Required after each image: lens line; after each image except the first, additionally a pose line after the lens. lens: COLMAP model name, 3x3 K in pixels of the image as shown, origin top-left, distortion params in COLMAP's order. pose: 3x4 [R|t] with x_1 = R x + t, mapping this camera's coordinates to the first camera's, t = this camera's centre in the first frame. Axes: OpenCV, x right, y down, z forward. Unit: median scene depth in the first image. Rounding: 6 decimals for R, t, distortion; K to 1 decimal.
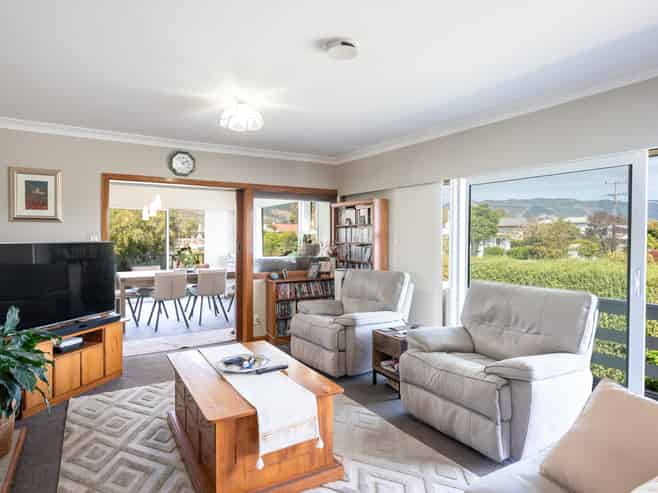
lens RADIAL K [[391.4, 0, 329.0], [0, 391.4, 246.5], [0, 0, 1]] dist [0.002053, 0.000652]
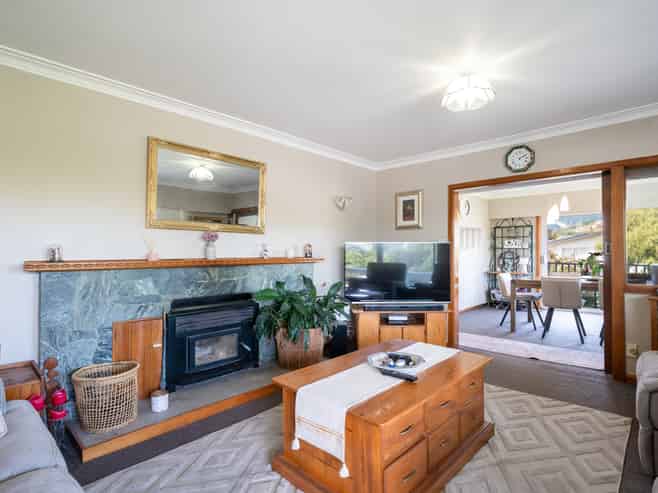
lens RADIAL K [[343.3, 0, 329.0], [0, 343.3, 246.5], [0, 0, 1]] dist [-0.000237, -0.000003]
pose [[0.262158, -0.016567, -0.964883, 0.345330], [-0.016162, 0.999637, -0.021555, 0.027943], [0.964889, 0.021245, 0.261796, 0.401280]]
